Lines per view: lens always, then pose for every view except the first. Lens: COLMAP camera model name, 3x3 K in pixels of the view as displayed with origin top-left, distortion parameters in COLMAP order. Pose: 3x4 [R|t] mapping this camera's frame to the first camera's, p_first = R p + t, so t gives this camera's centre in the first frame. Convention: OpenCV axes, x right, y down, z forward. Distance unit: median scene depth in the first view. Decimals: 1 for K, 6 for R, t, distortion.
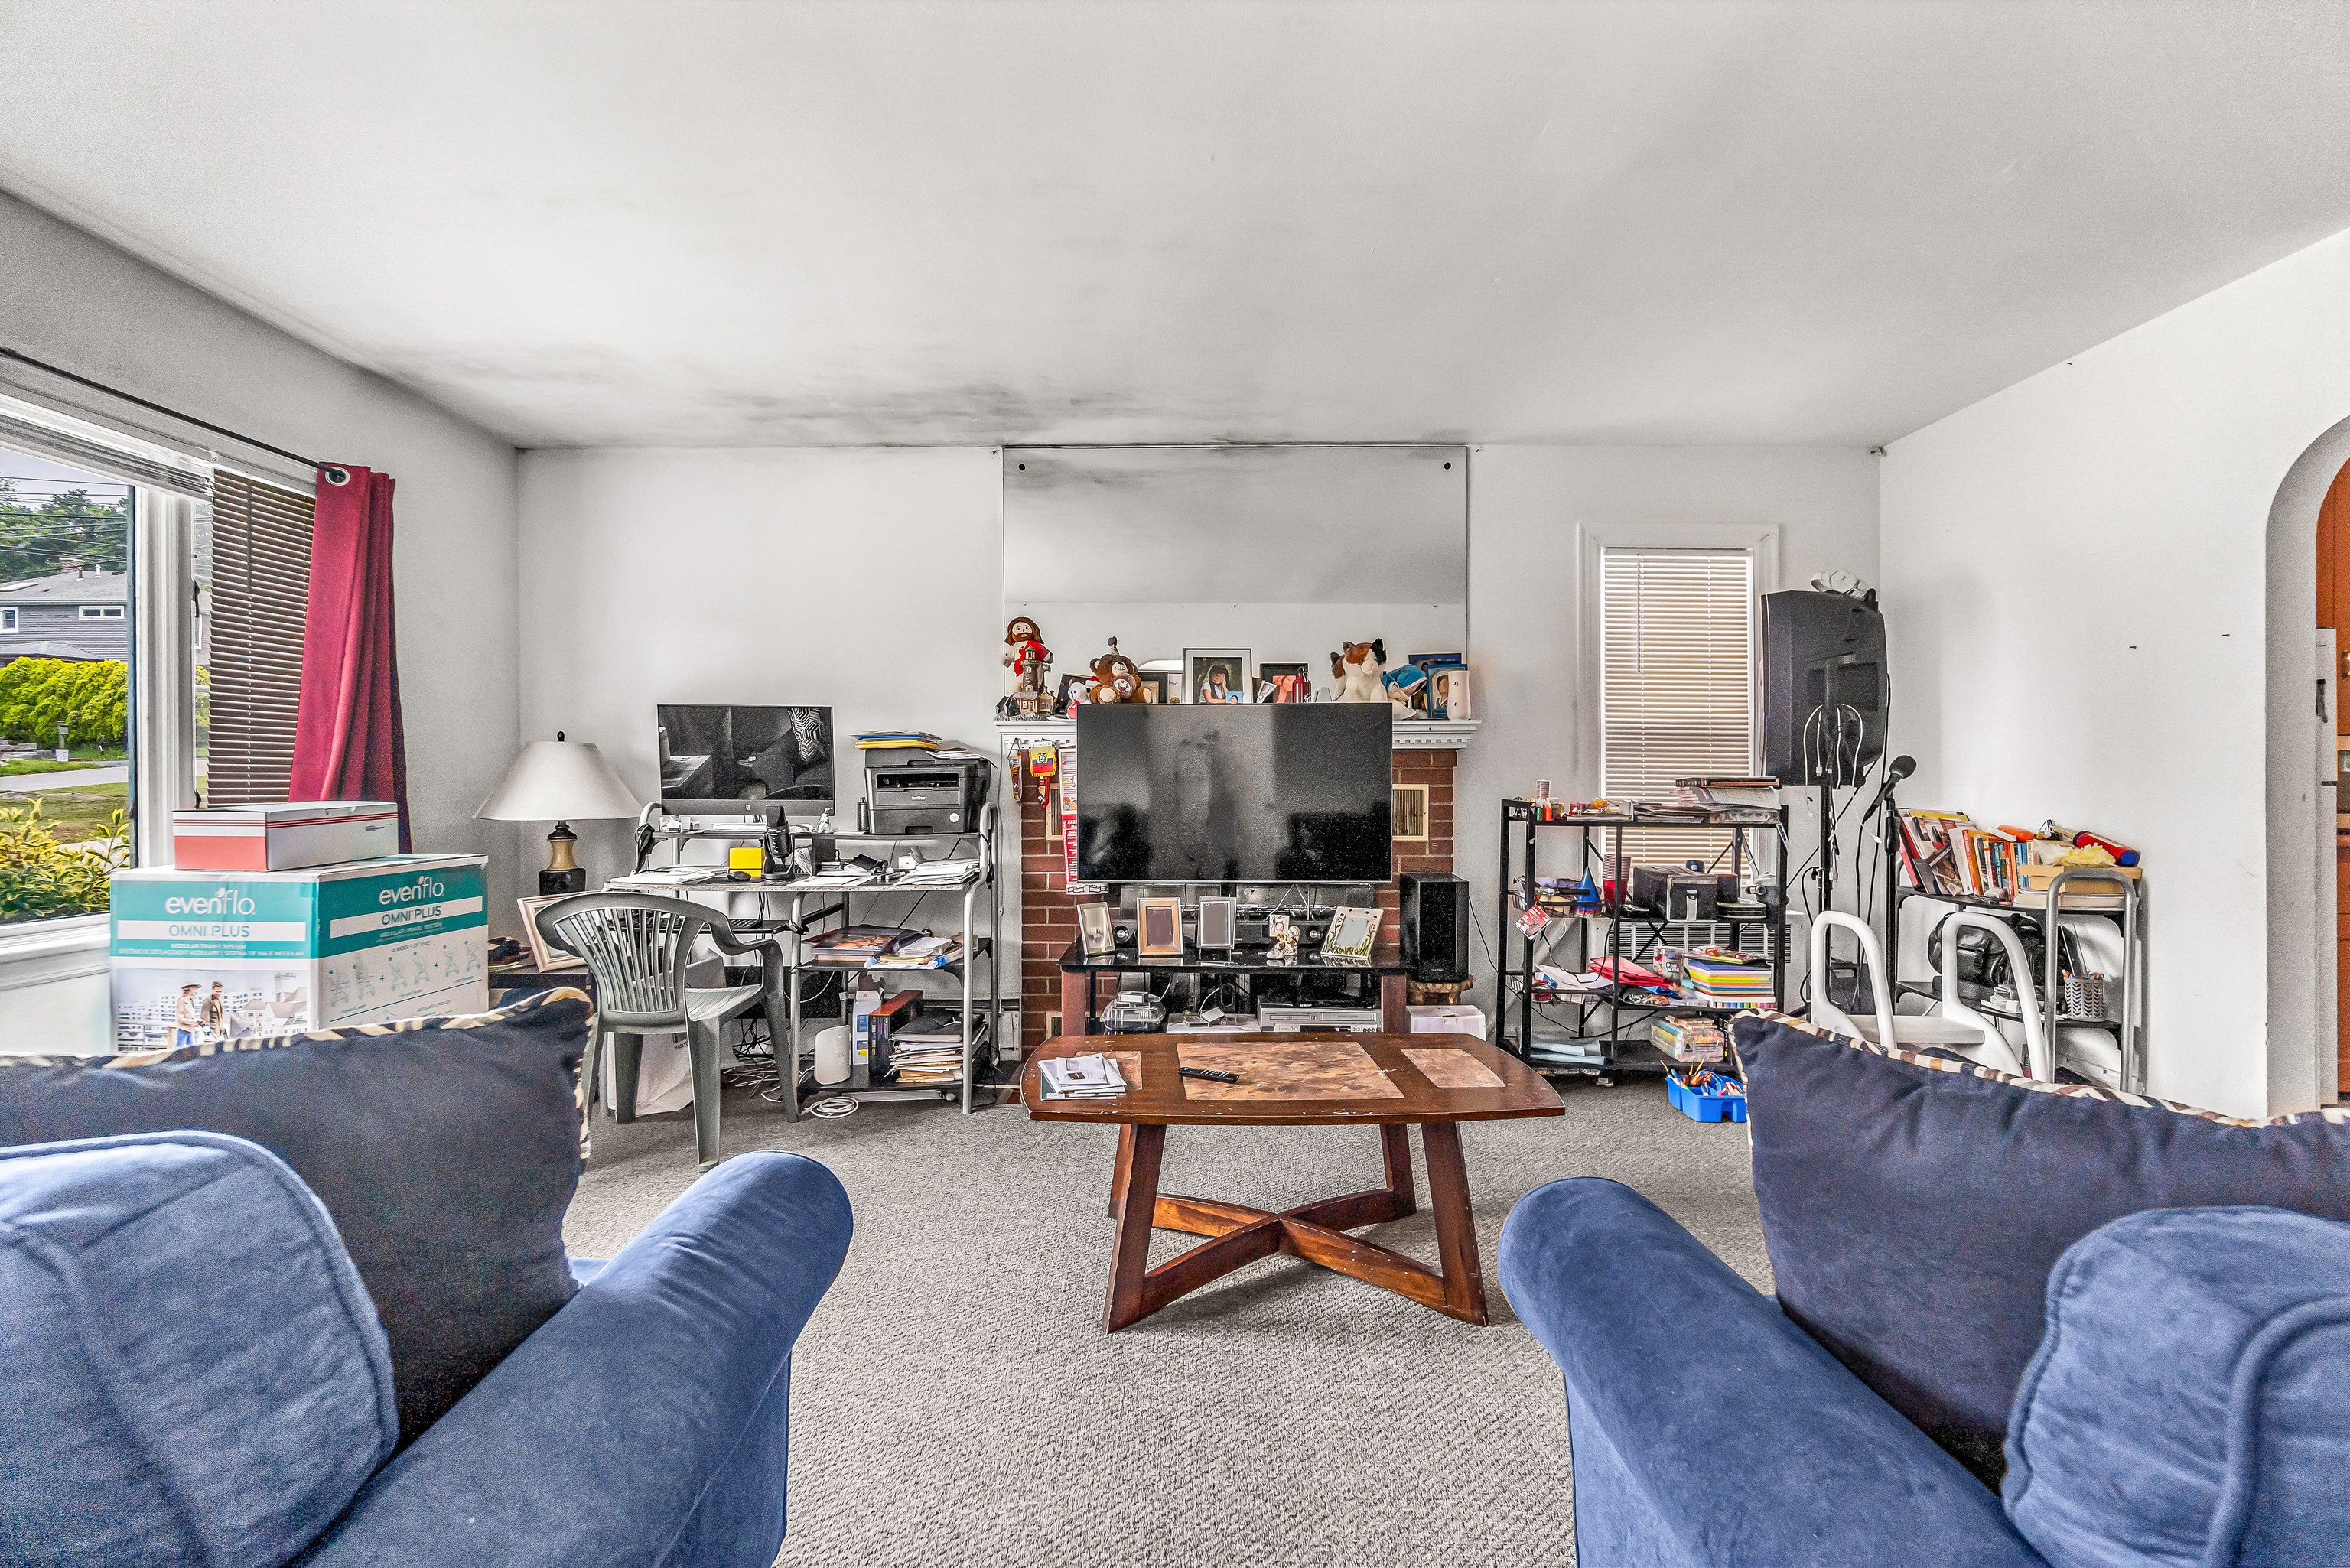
lens RADIAL K [[1025.9, 0, 1171.2], [0, 1025.9, 778.4], [0, 0, 1]] dist [-0.006017, 0.000858]
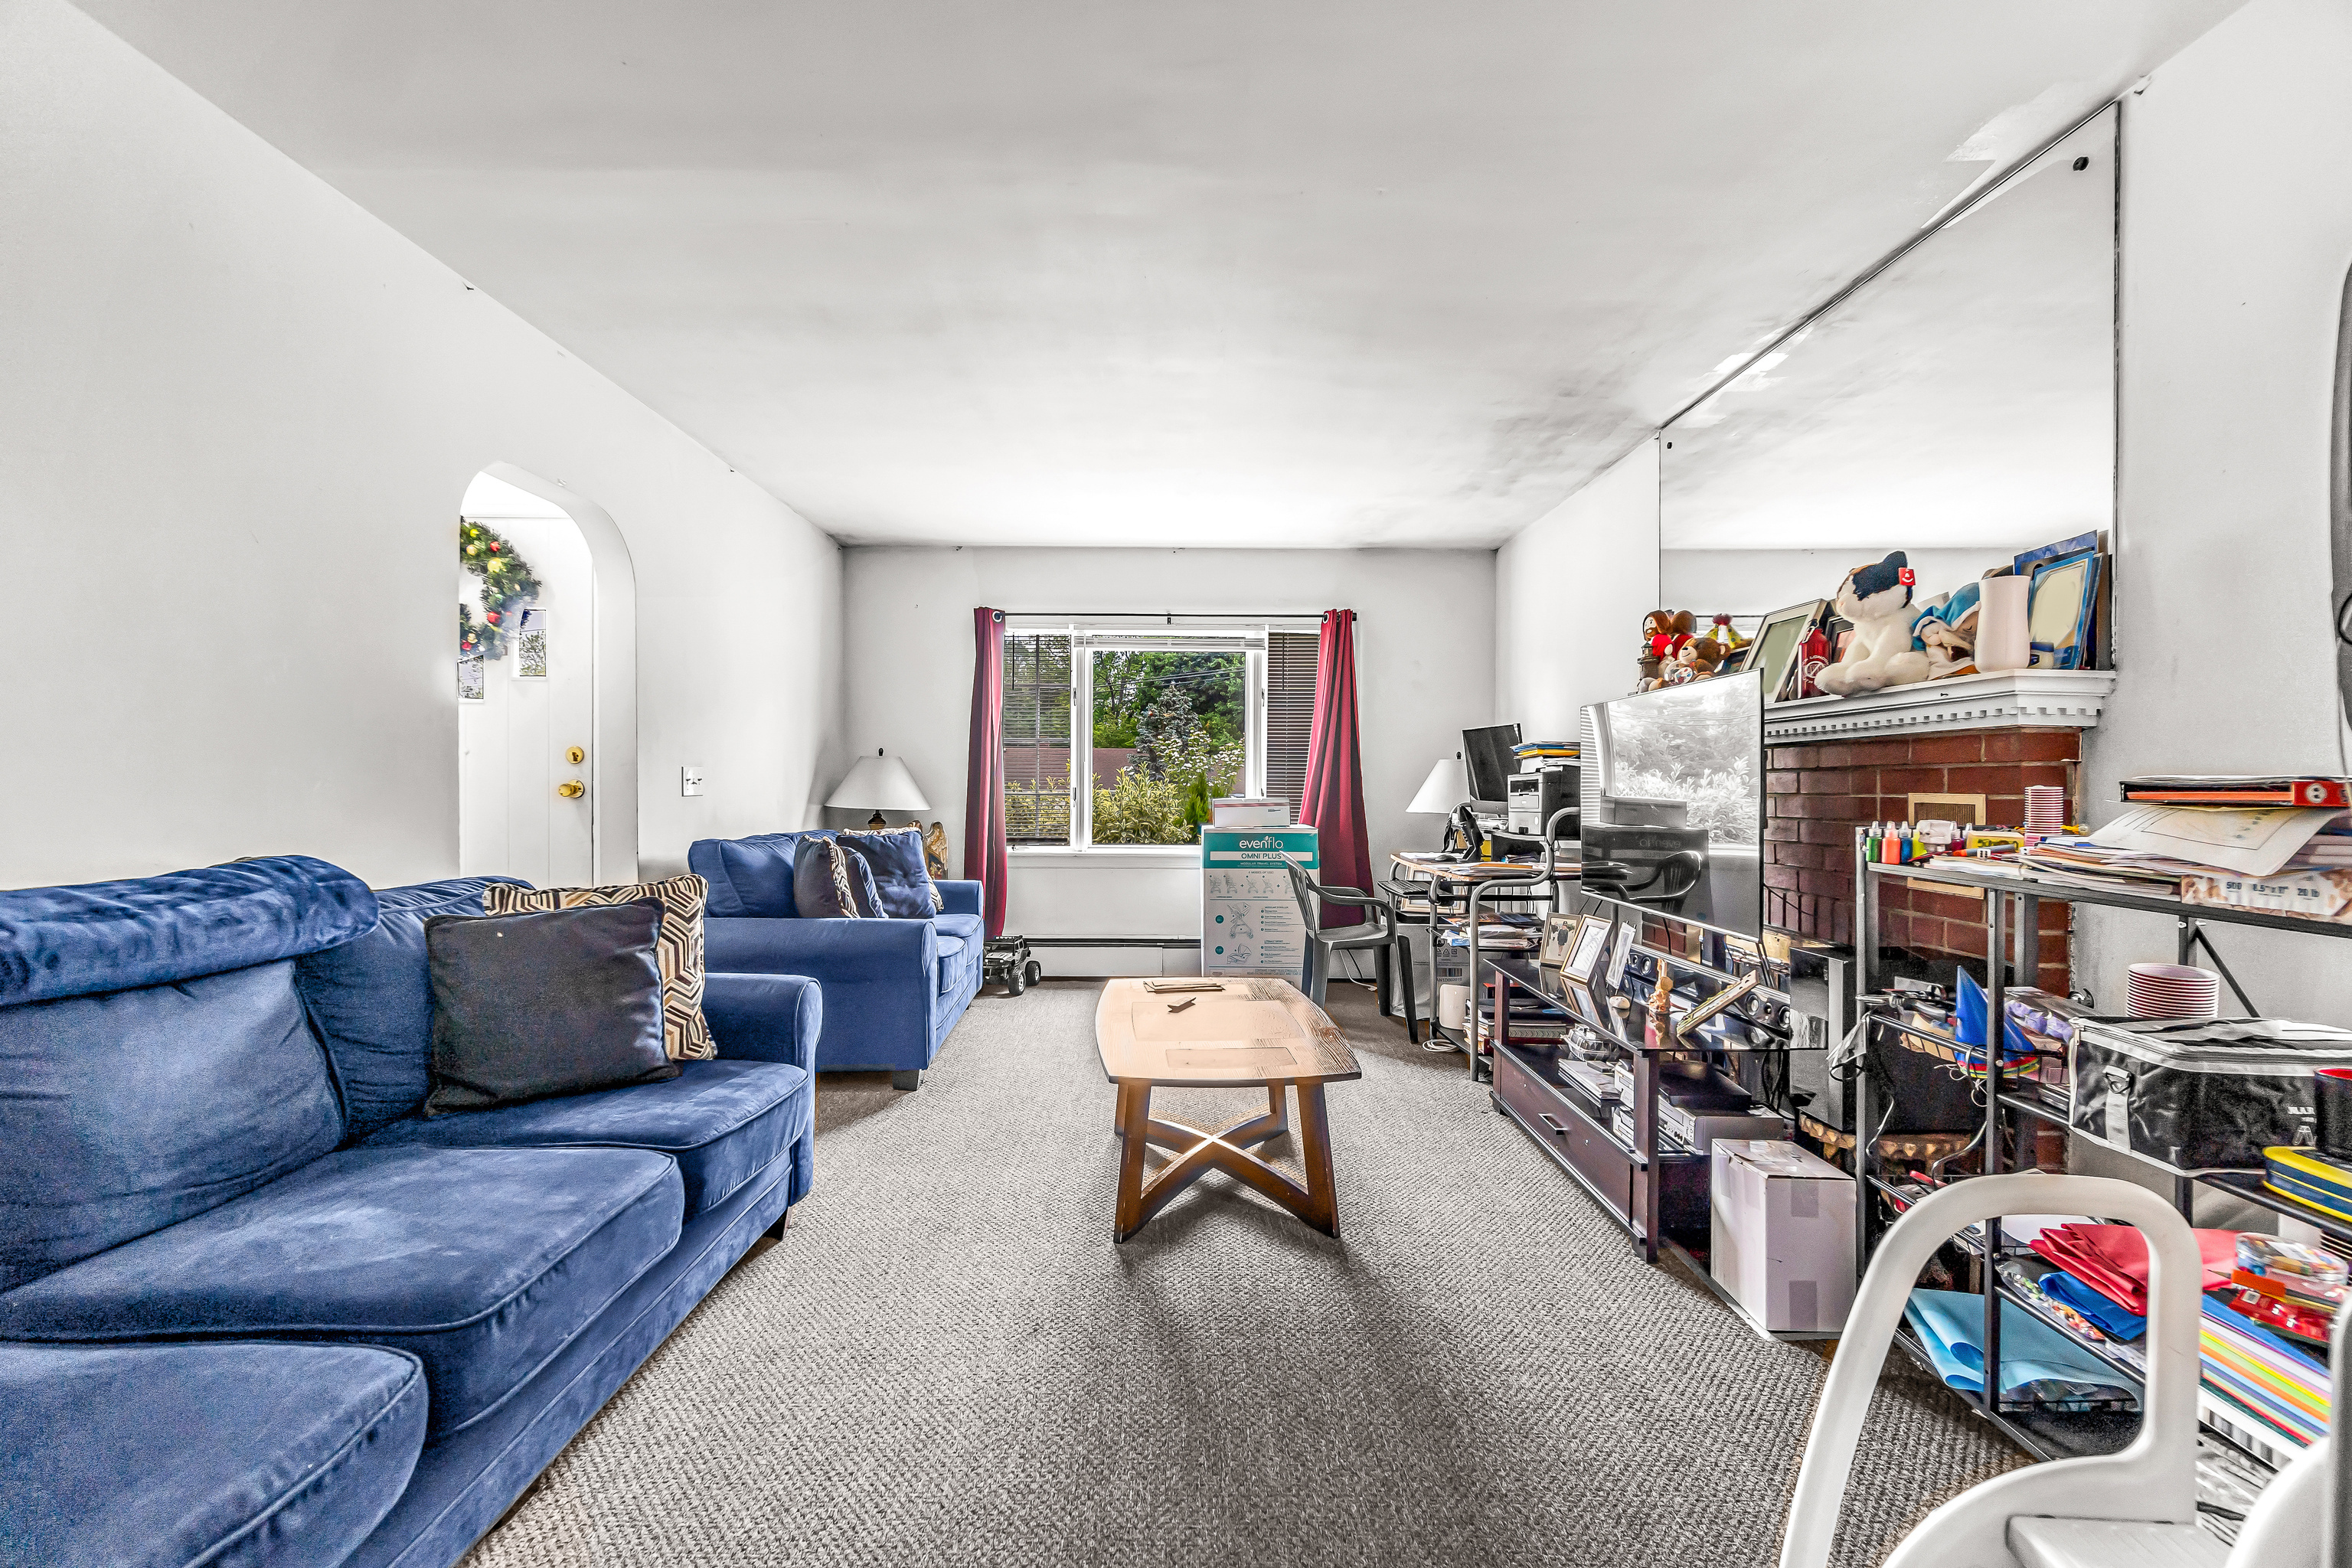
lens RADIAL K [[1026.8, 0, 1154.8], [0, 1026.8, 788.4], [0, 0, 1]] dist [-0.006017, 0.000858]
pose [[-0.011657, 0.002556, -0.999929, 0.873017], [-0.002742, 0.999993, 0.002588, 0.002480], [0.999928, 0.002771, -0.011650, 0.618161]]
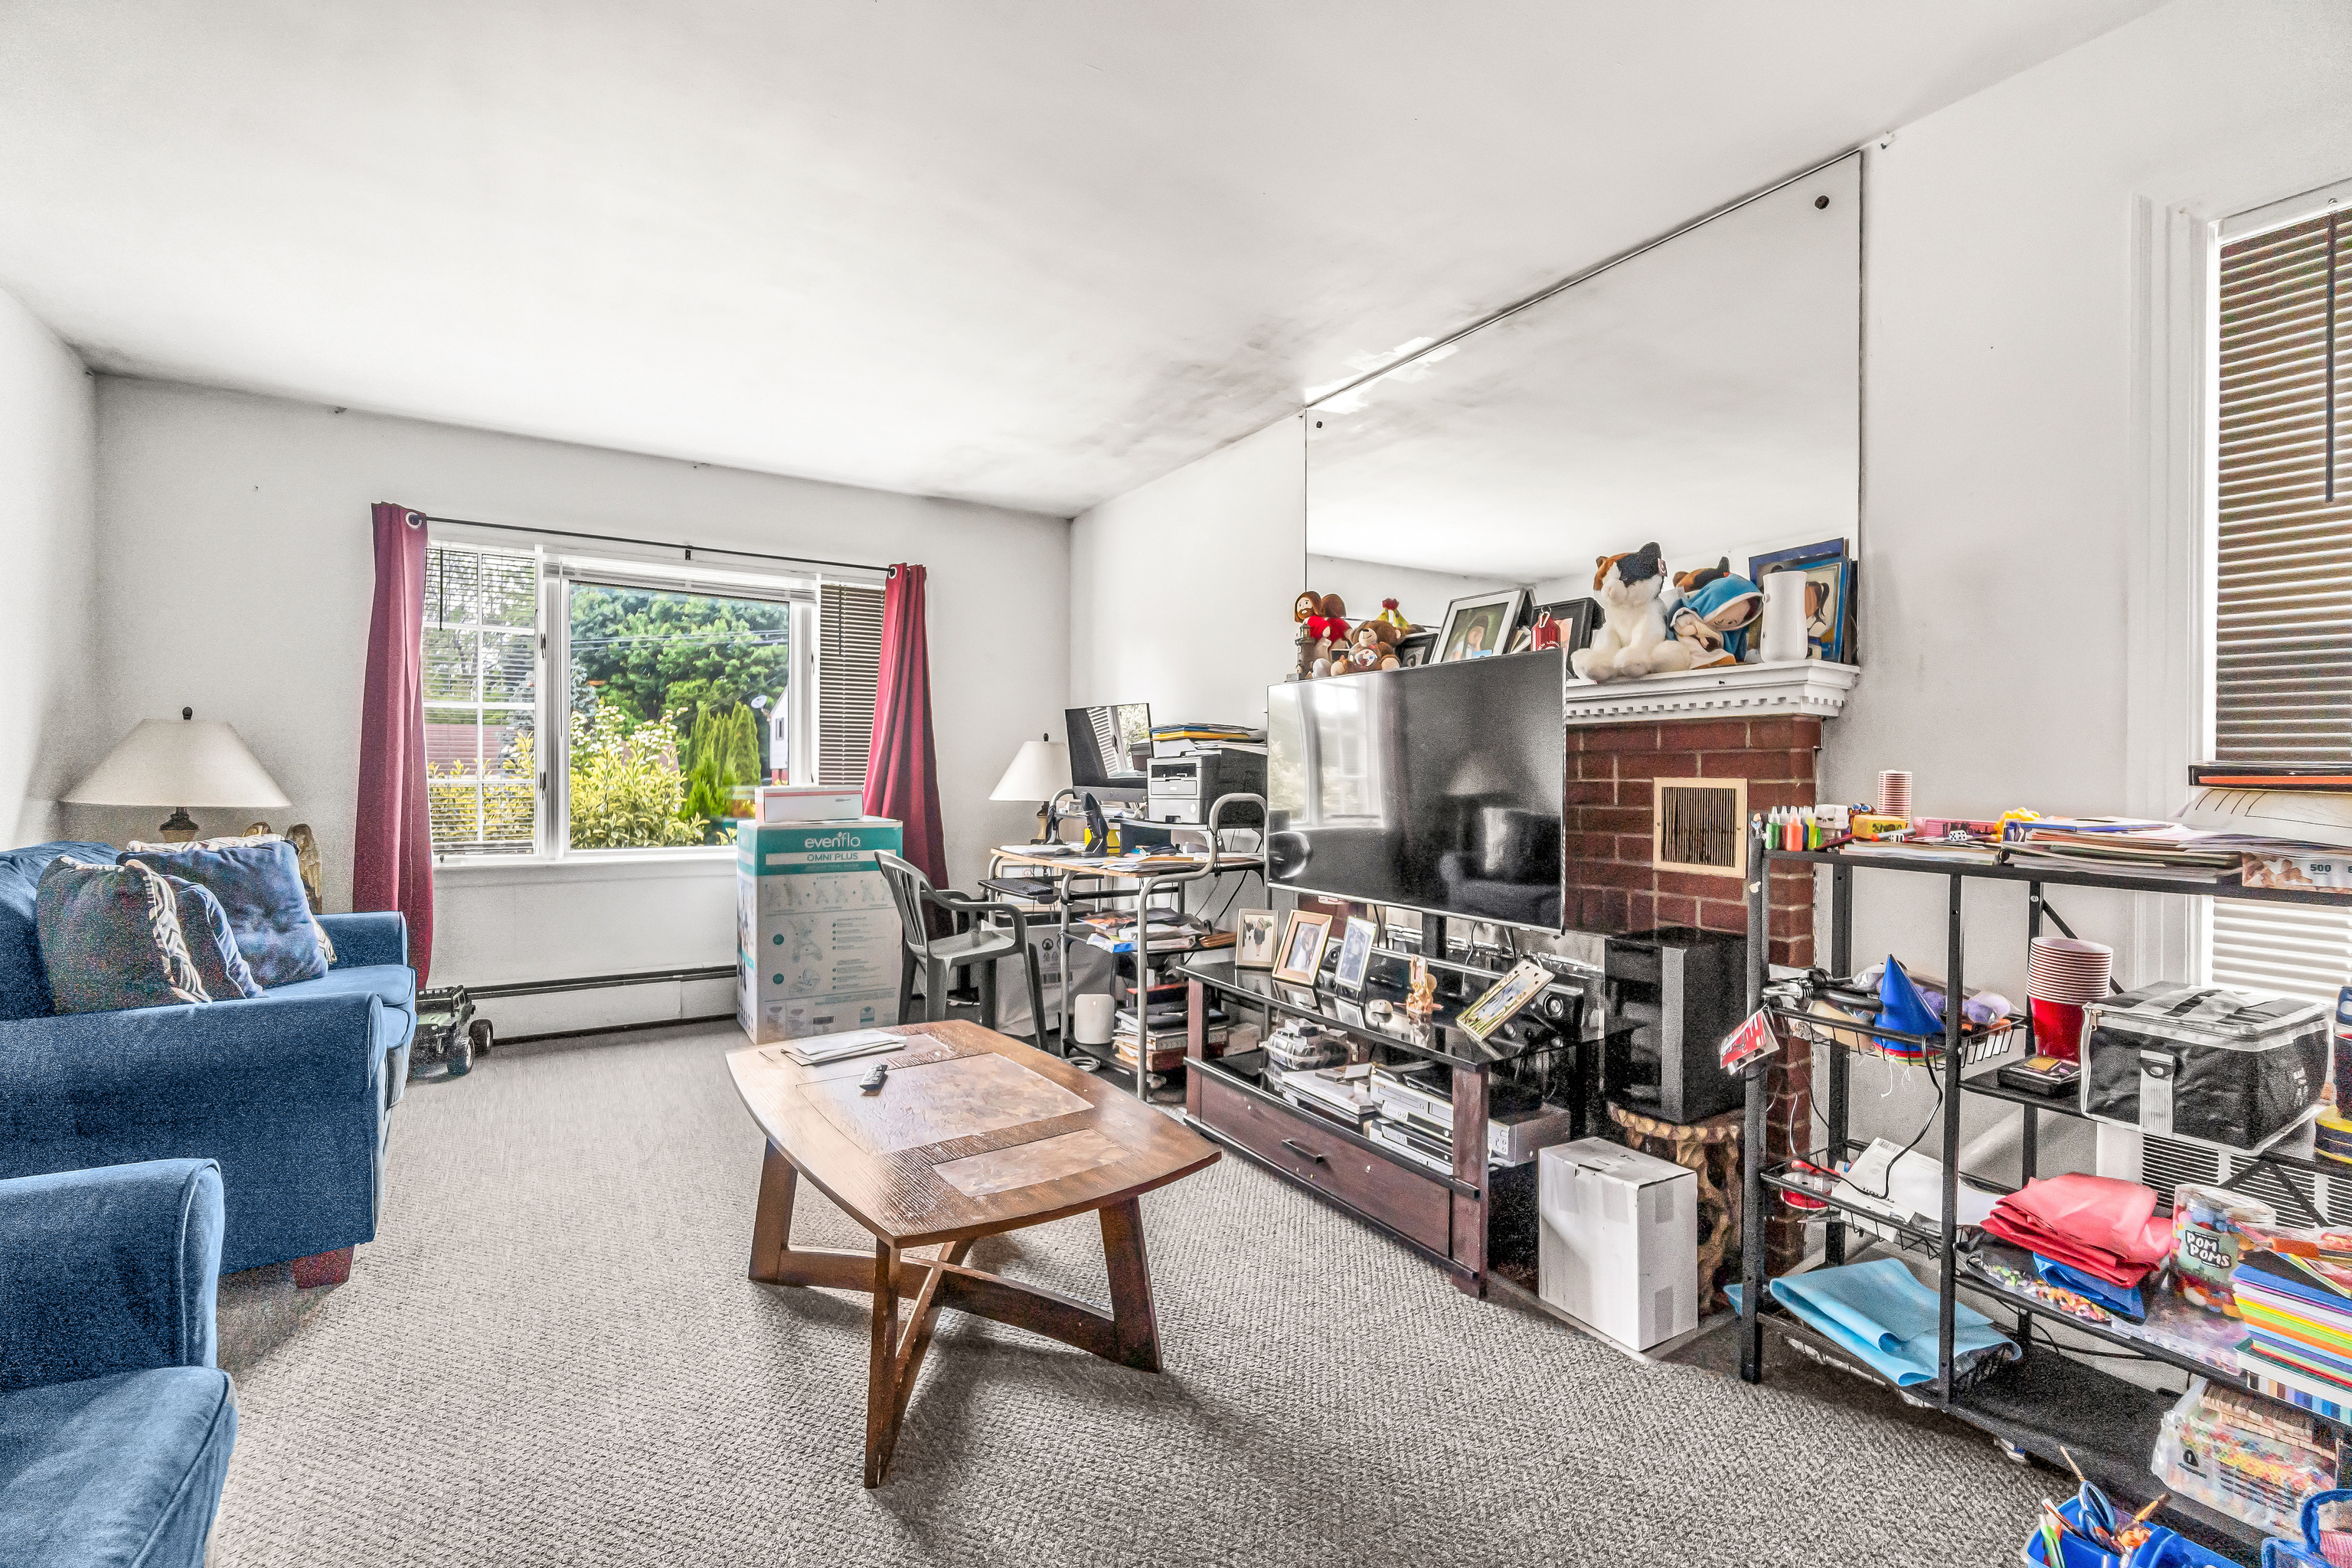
lens RADIAL K [[1026.8, 0, 1164.8], [0, 1026.8, 774.4], [0, 0, 1]] dist [-0.006017, 0.000858]
pose [[0.526308, 0.003357, -0.850287, 0.620211], [-0.004196, 0.999990, 0.001350, 0.004216], [0.850284, 0.002857, 0.526317, 0.459919]]
